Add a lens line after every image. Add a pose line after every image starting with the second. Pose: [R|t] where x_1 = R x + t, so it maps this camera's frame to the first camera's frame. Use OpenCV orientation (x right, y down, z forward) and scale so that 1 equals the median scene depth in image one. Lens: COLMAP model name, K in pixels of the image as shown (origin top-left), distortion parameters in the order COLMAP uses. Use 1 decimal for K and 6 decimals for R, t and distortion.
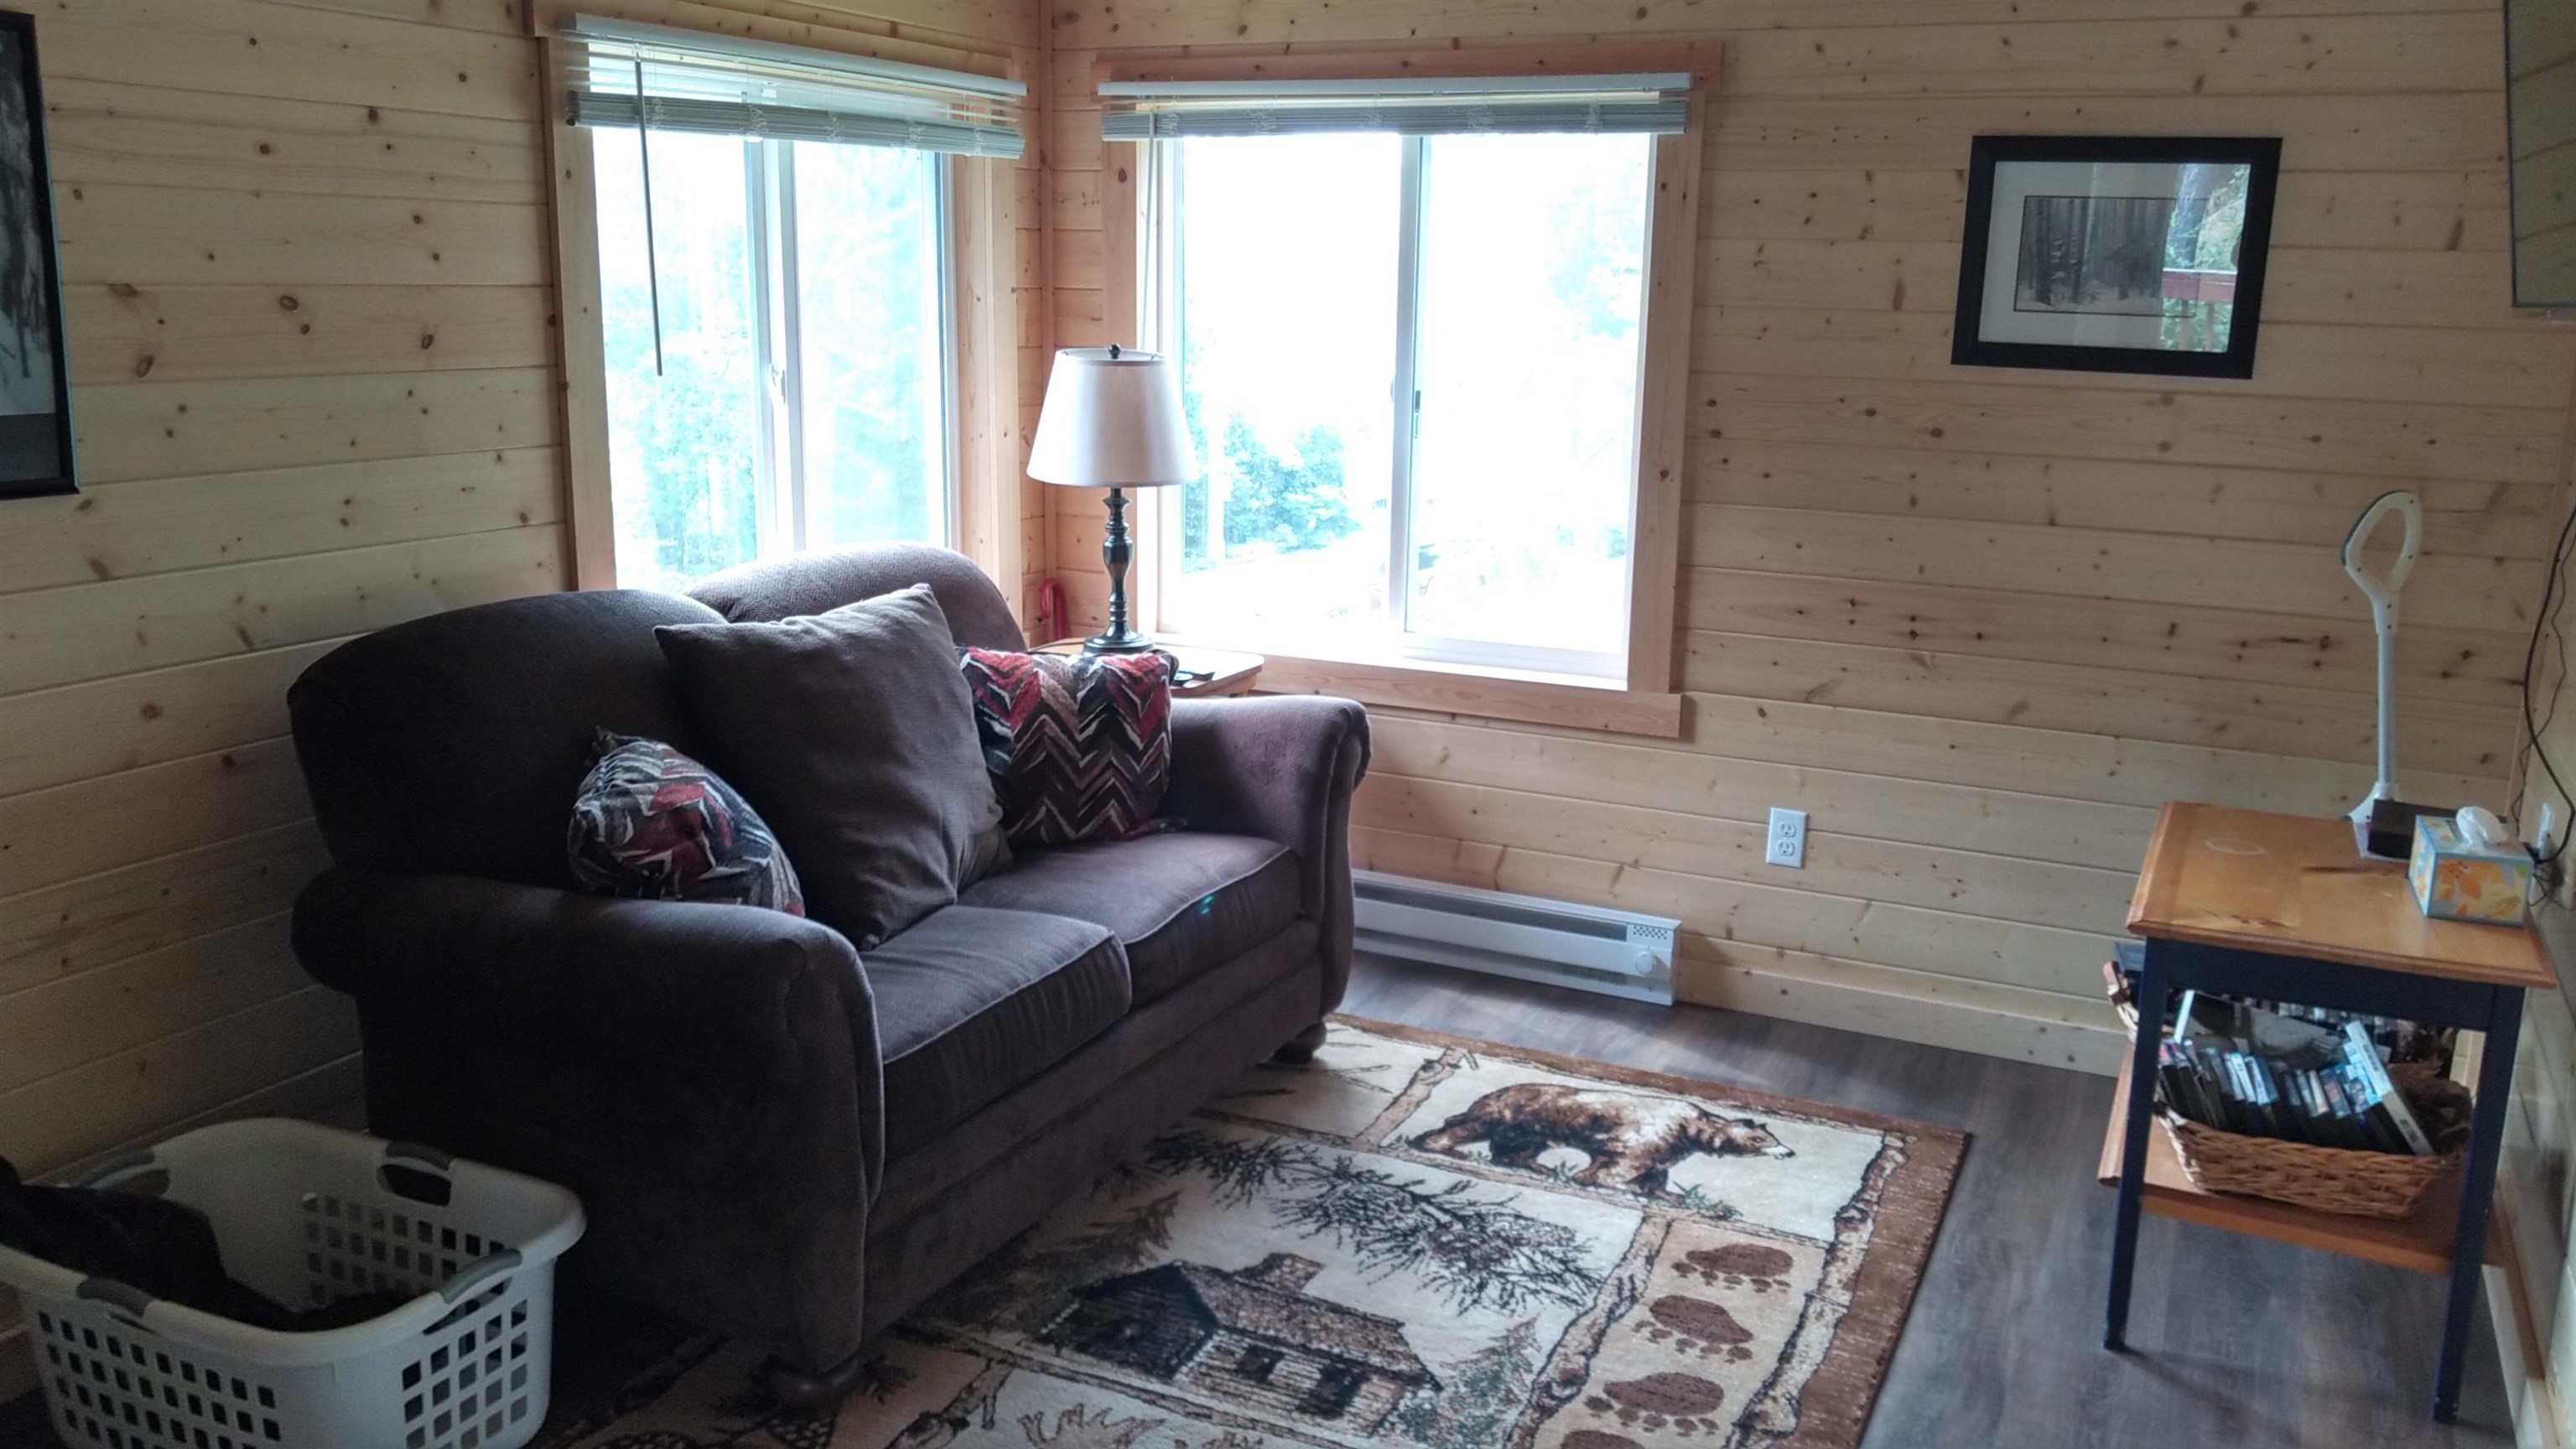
lens RADIAL K [[2056.3, 0, 1249.0], [0, 2056.3, 753.1], [0, 0, 1]] dist [0.030358, -0.111233]
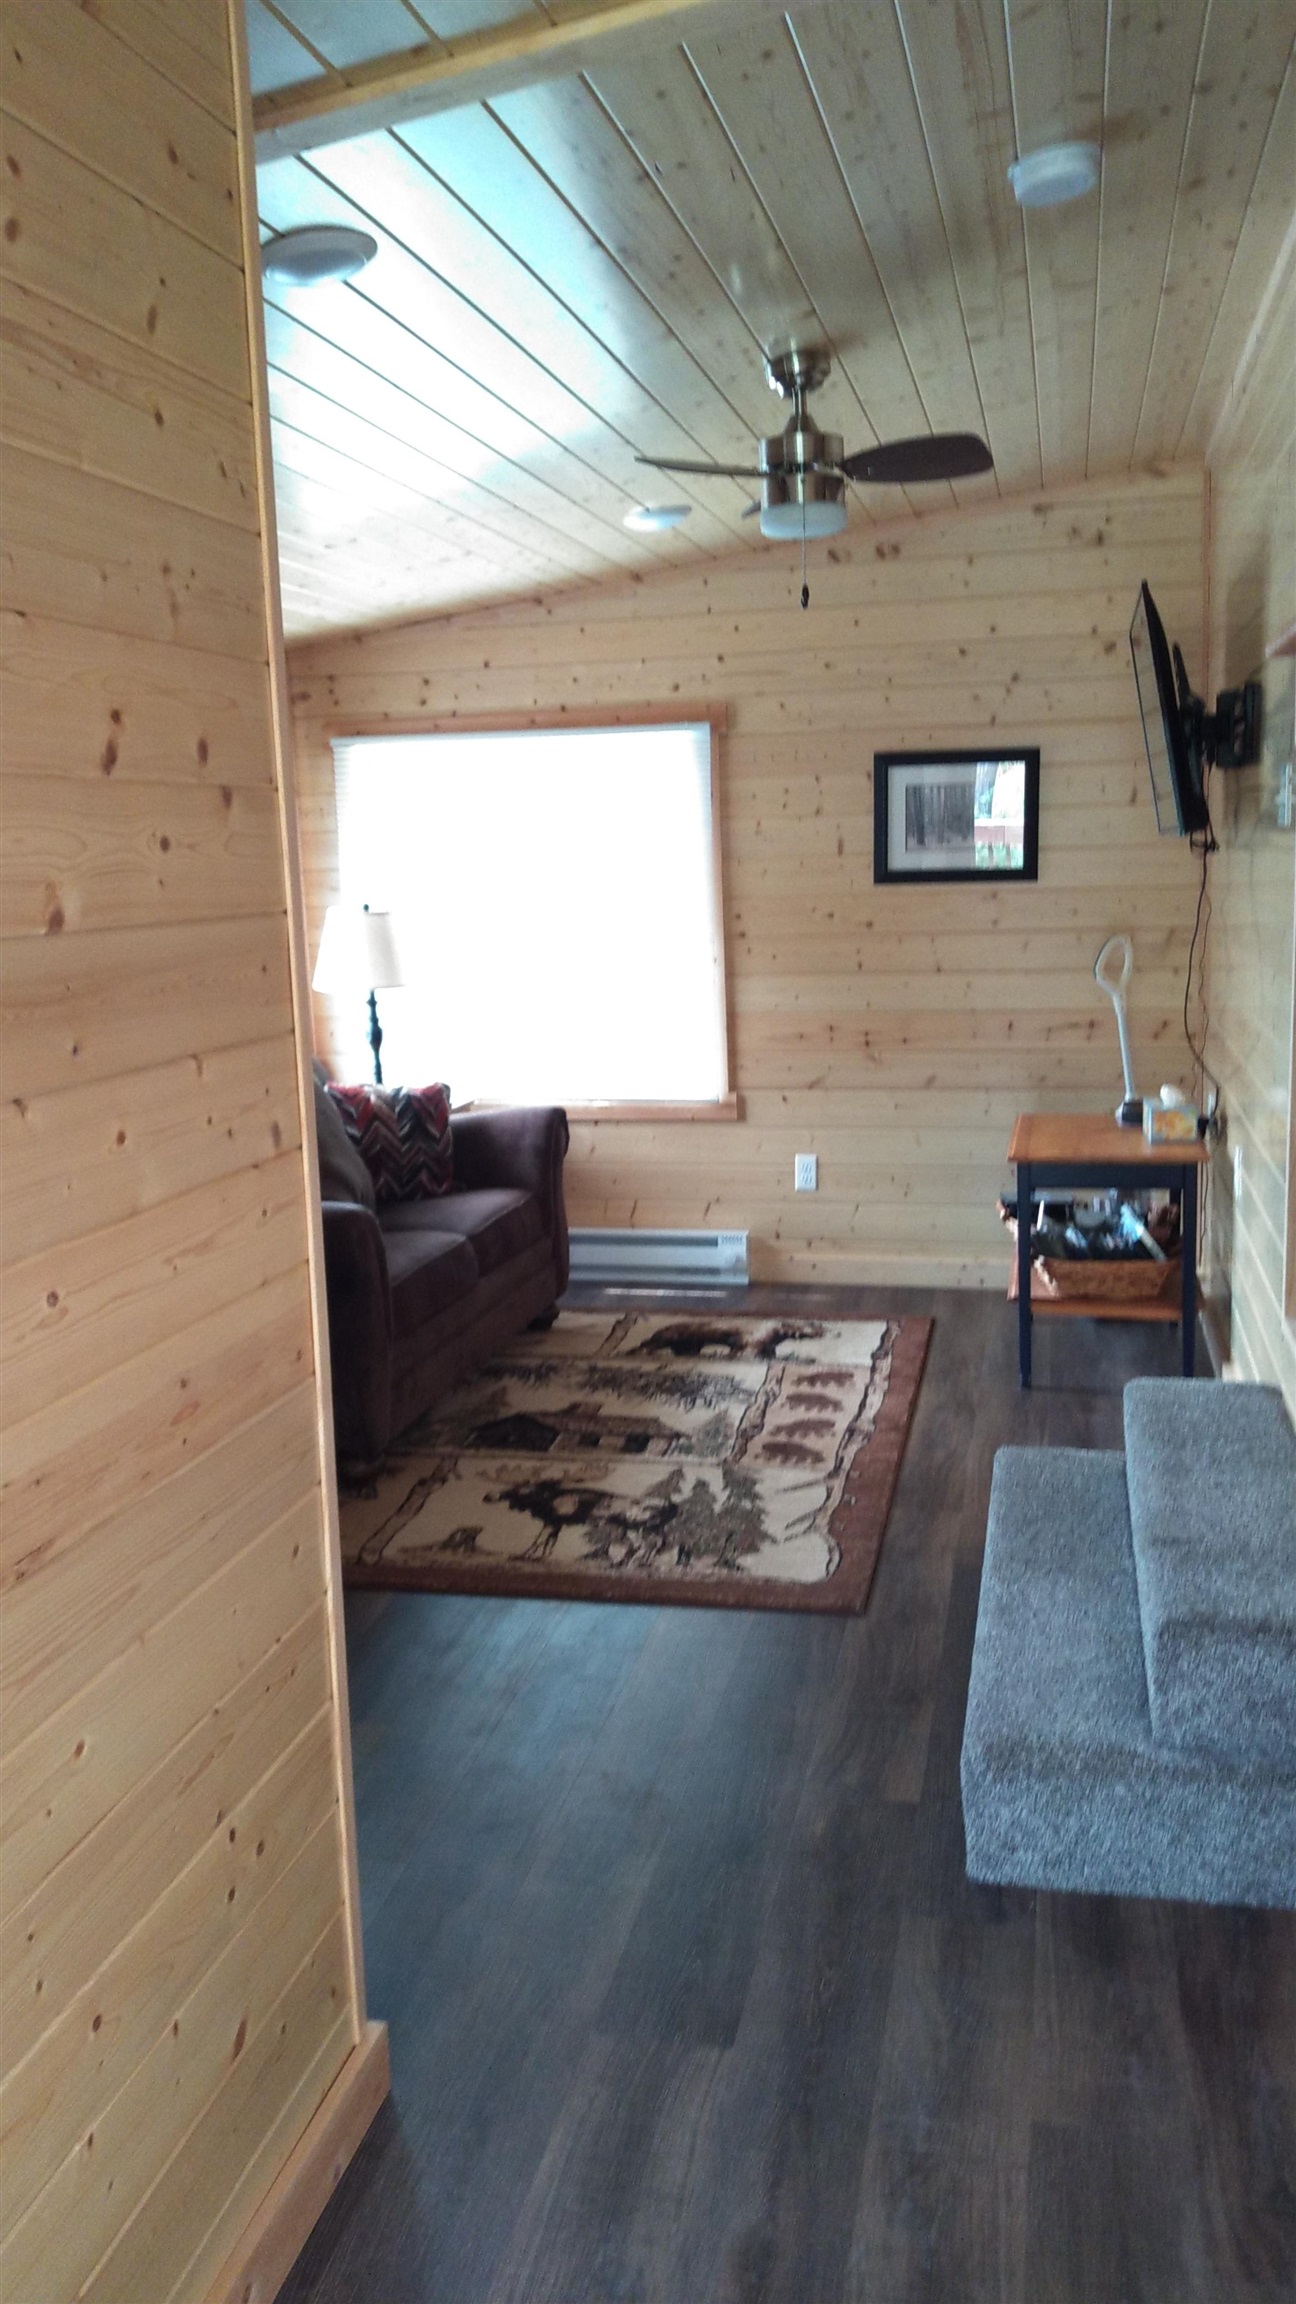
lens RADIAL K [[1839.1, 0, 614.1], [0, 1839.1, 1193.4], [0, 0, 1]] dist [0.030358, -0.111233]
pose [[0.973103, -0.089270, 0.212371, -0.233494], [0.099479, 0.994319, -0.037862, 0.111172], [-0.207785, 0.057970, 0.976455, -0.469070]]
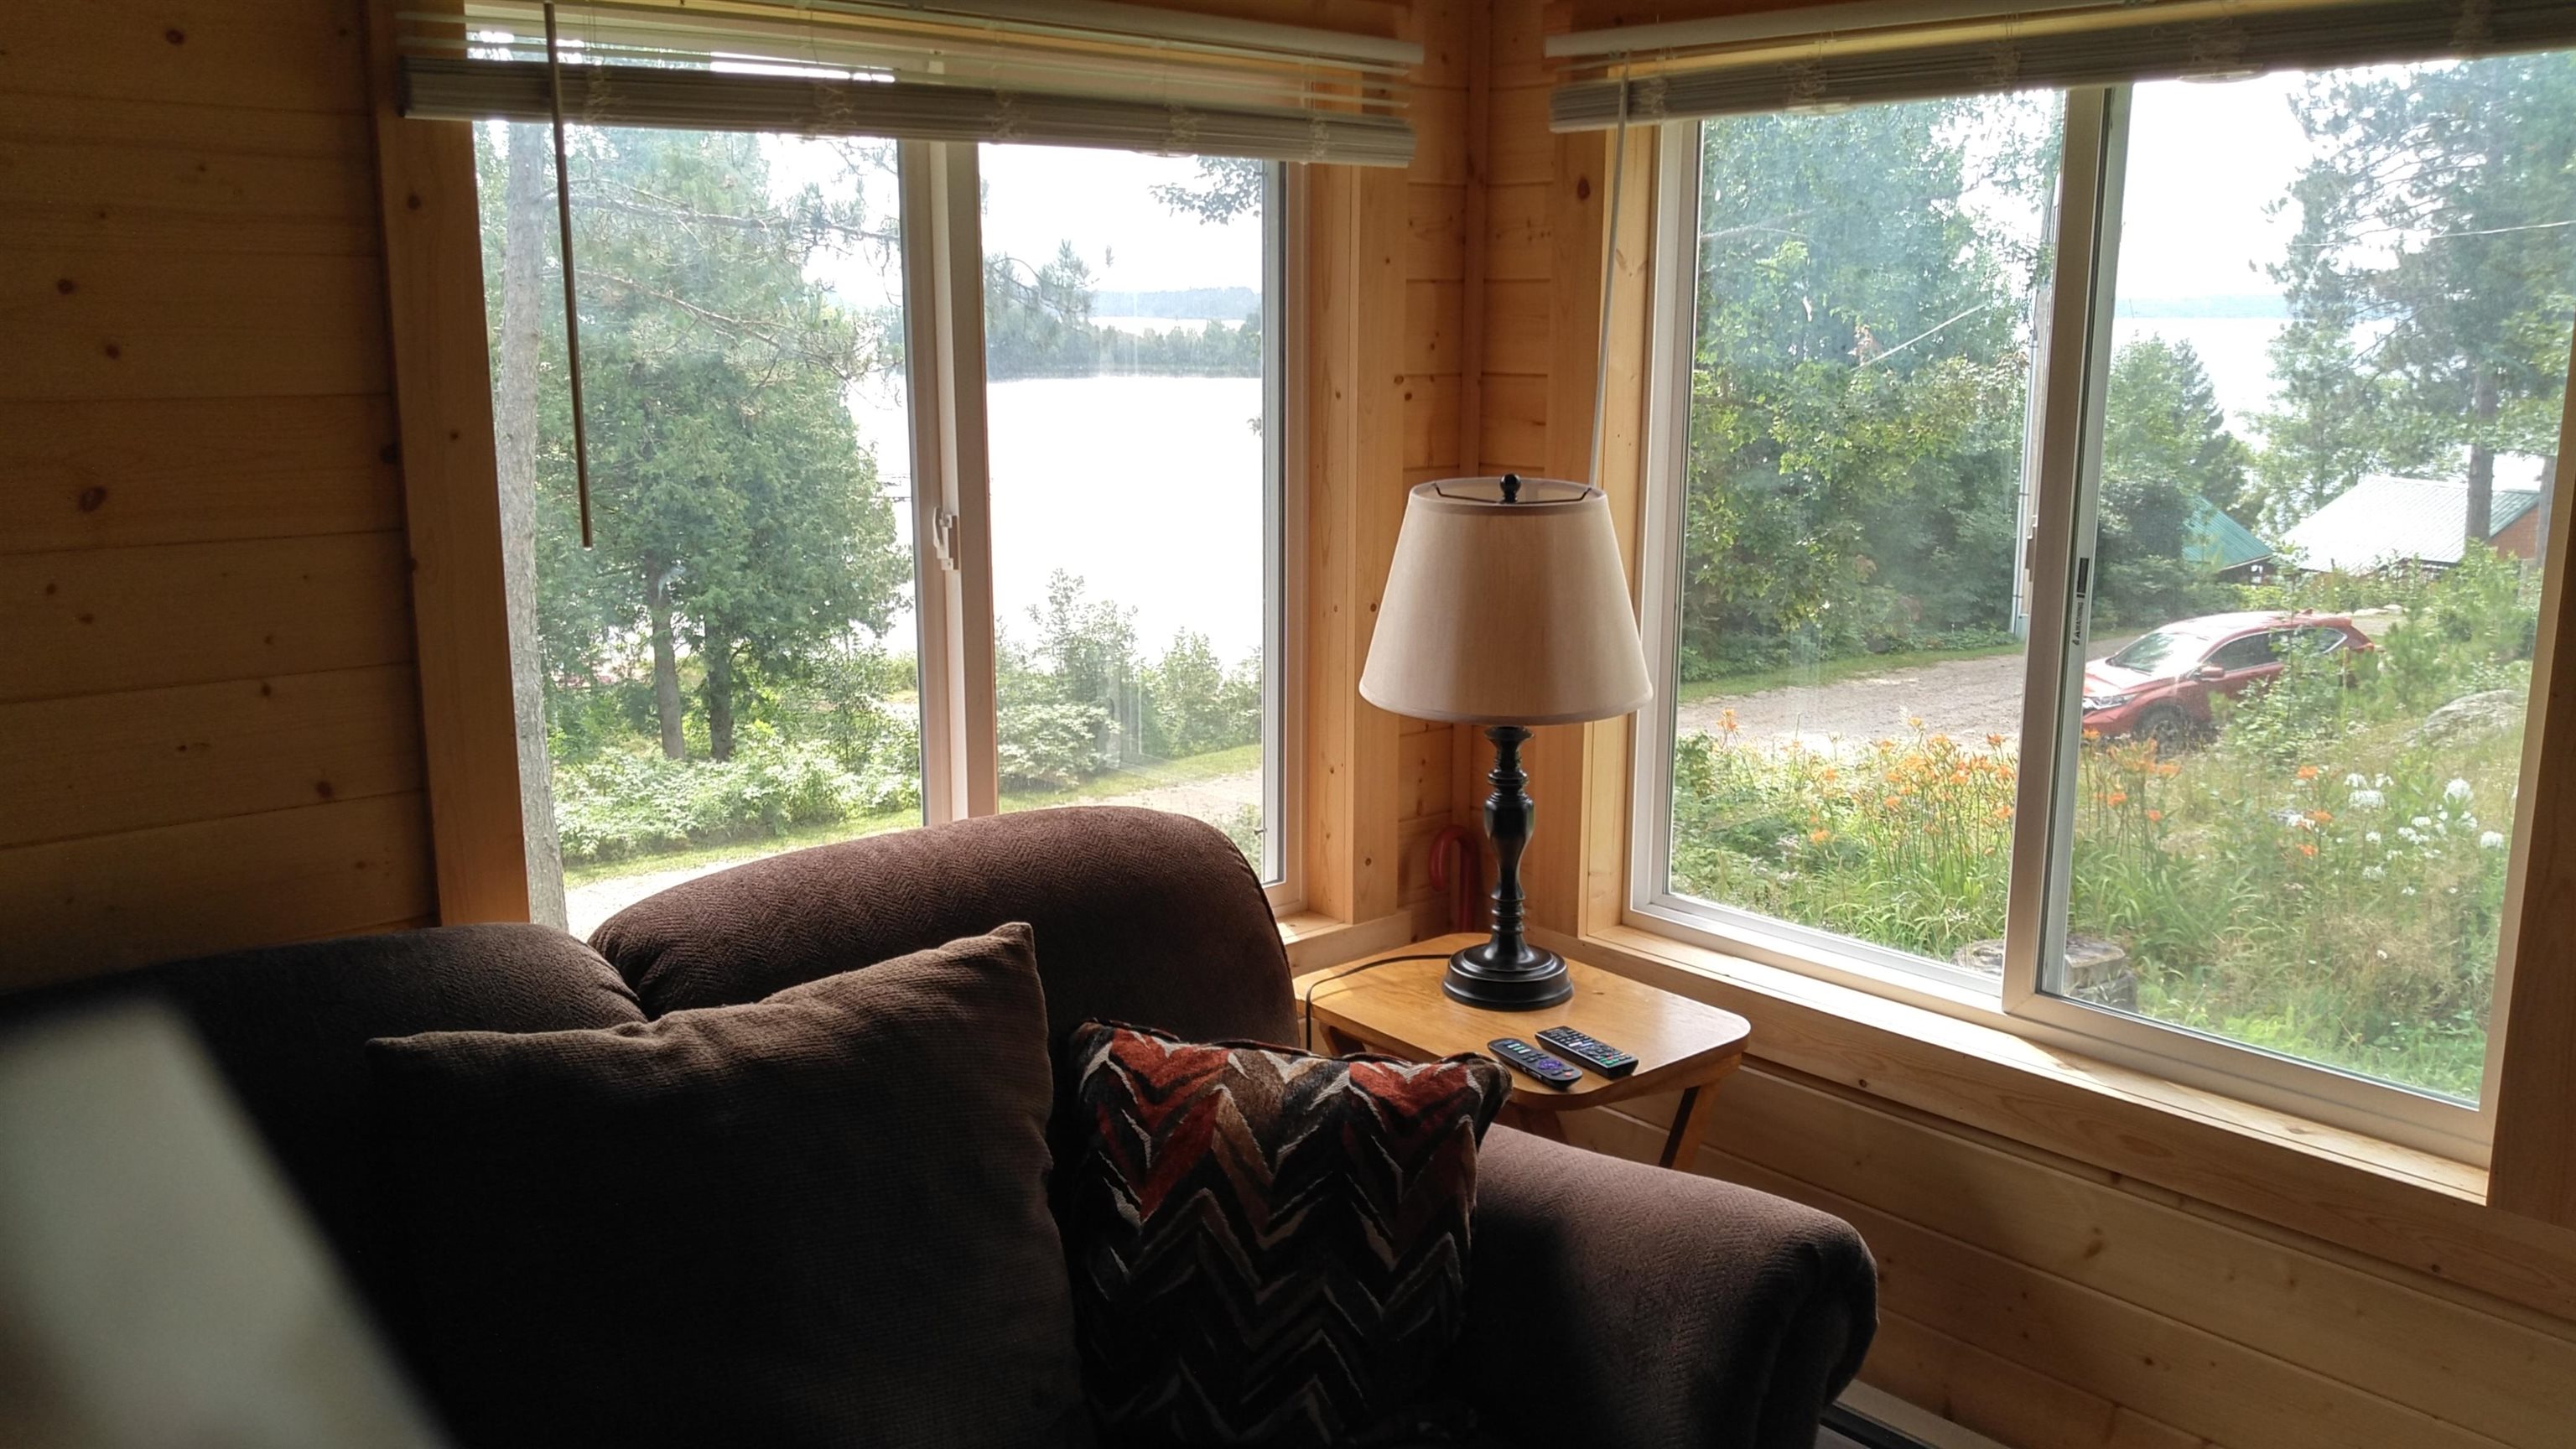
lens RADIAL K [[2056.3, 0, 1267.4], [0, 2056.3, 734.0], [0, 0, 1]] dist [0.030358, -0.111233]
pose [[0.927112, 0.057652, -0.370324, 0.104712], [-0.071384, 0.997173, -0.023473, -0.124666], [0.367924, 0.048198, 0.928606, 0.513291]]
